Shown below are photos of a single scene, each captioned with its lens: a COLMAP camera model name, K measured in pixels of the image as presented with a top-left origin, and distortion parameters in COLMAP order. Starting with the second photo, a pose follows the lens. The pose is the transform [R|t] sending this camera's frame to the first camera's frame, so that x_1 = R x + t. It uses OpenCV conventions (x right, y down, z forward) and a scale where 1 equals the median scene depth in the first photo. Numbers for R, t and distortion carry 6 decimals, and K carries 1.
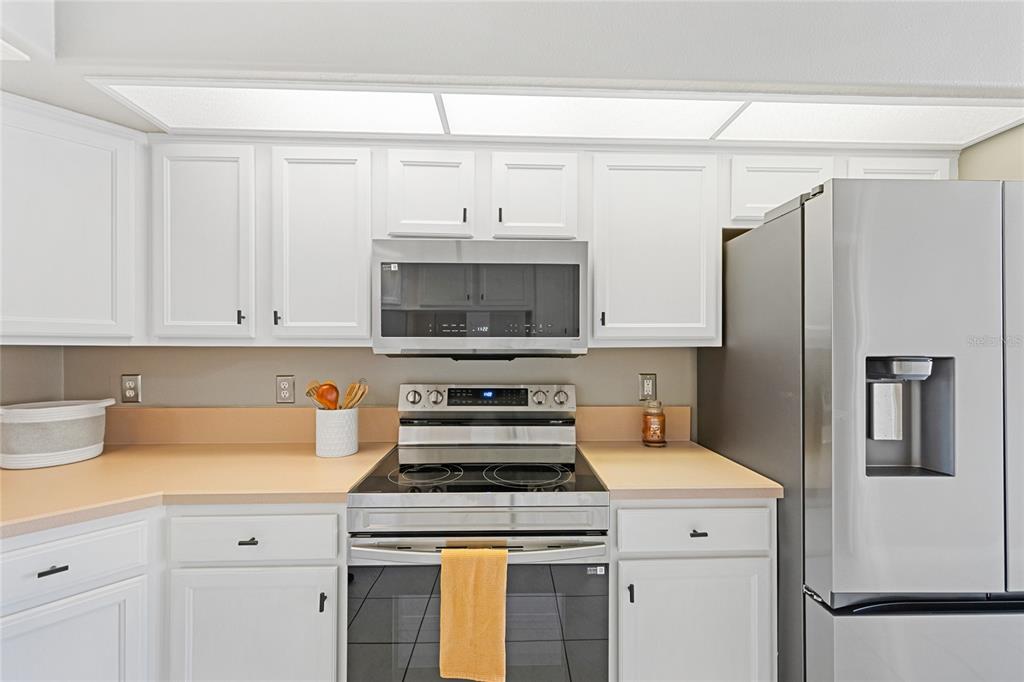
lens RADIAL K [[404.8, 0, 523.2], [0, 404.8, 348.7], [0, 0, 1]] dist [0.001396, -0.000098]
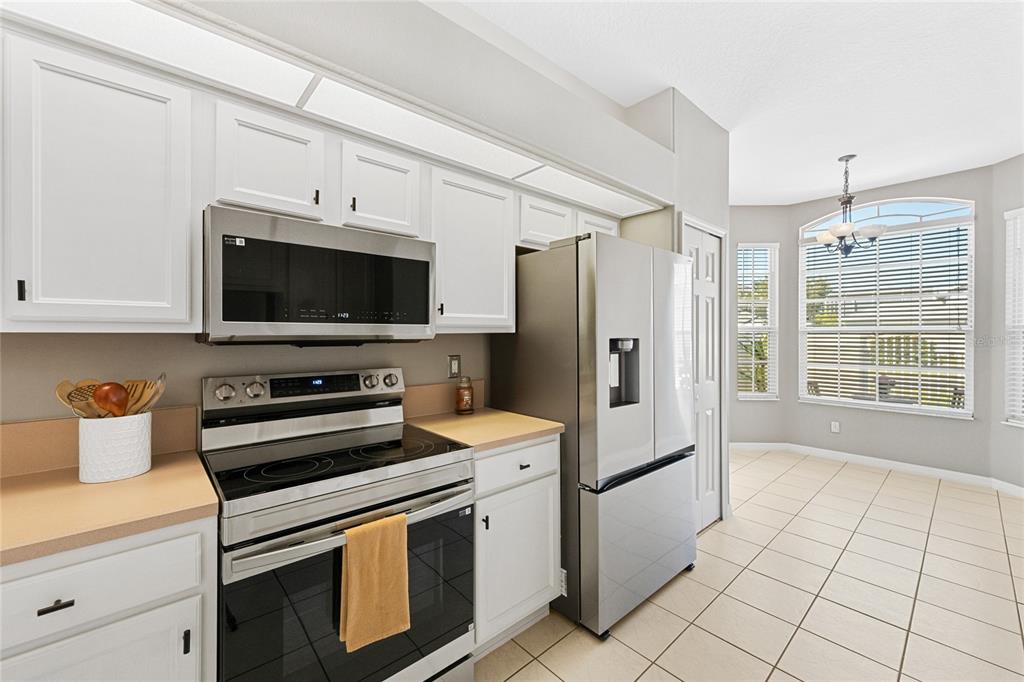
lens RADIAL K [[404.8, 0, 509.9], [0, 404.8, 335.3], [0, 0, 1]] dist [0.001396, -0.000098]
pose [[0.777235, -0.003855, 0.629199, -0.416792], [0.003239, 0.999992, 0.002125, 0.000661], [-0.629202, 0.000386, 0.777242, -0.047871]]
